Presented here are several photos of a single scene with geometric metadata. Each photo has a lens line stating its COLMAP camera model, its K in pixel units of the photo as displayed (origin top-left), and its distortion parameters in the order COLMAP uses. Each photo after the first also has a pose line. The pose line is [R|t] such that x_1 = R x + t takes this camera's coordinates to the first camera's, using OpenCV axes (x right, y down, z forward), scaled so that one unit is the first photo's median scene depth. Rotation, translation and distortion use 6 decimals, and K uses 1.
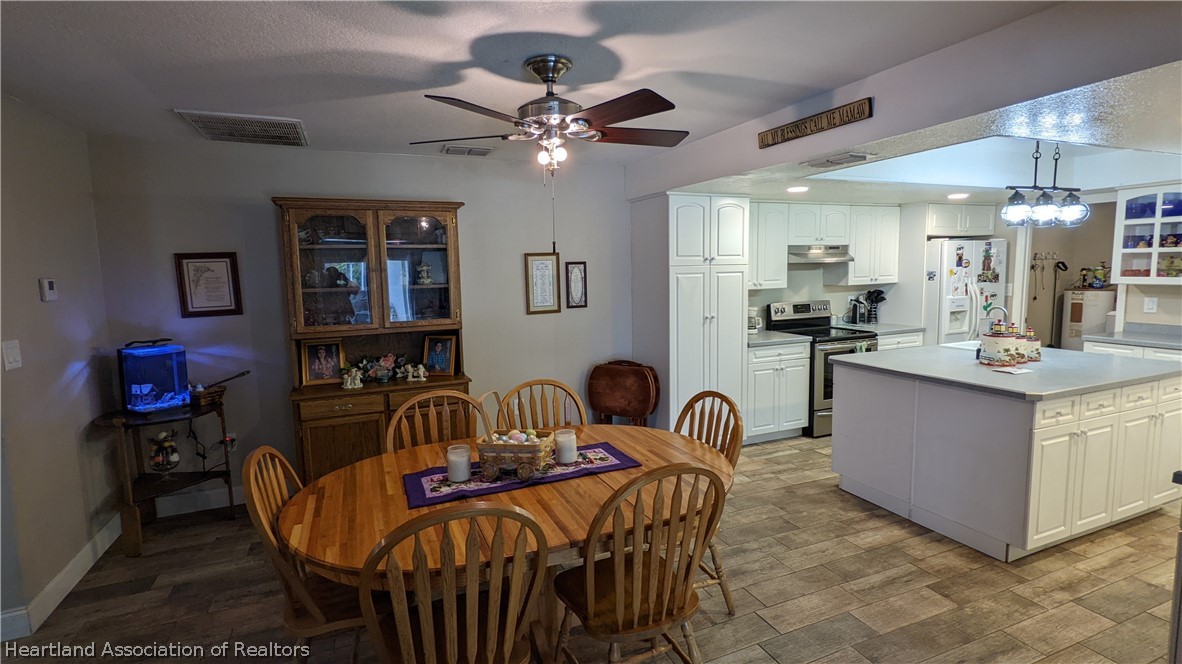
lens RADIAL K [[566.8, 0, 596.3], [0, 566.8, 327.5], [0, 0, 1]] dist [0.014982, 0.000211]
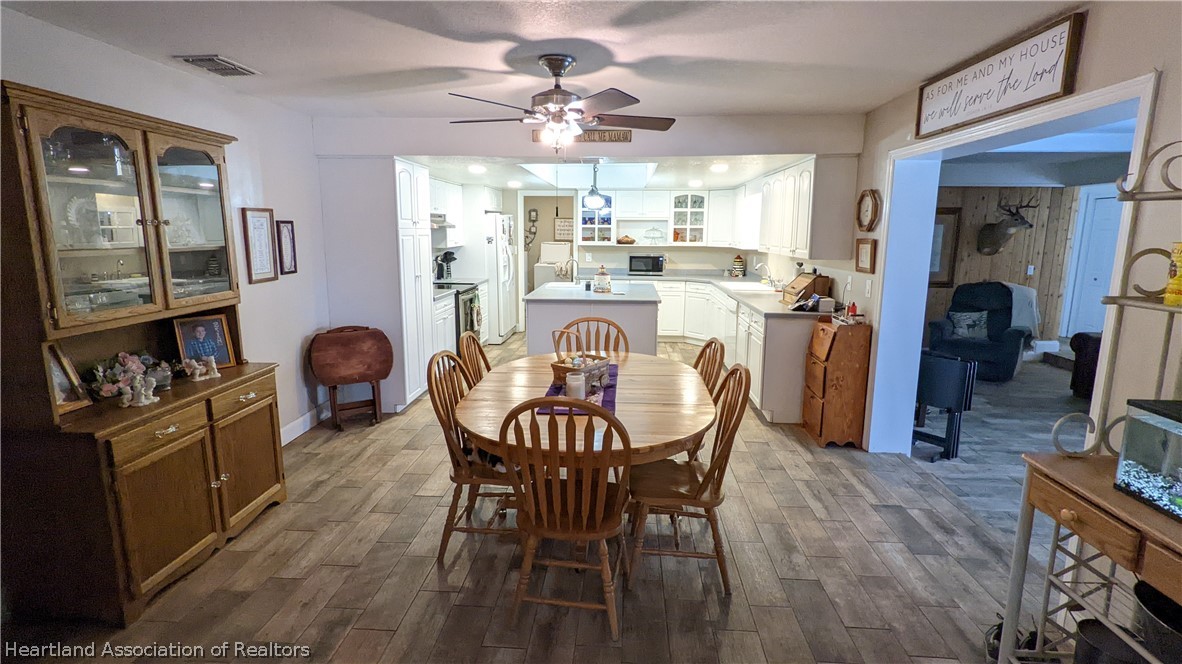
lens RADIAL K [[566.8, 0, 593.6], [0, 566.8, 332.2], [0, 0, 1]] dist [0.014982, 0.000211]
pose [[0.449188, -0.137932, 0.882726, -0.632856], [0.082008, 0.990205, 0.112995, -0.006671], [-0.889666, 0.021634, 0.456100, 0.196026]]
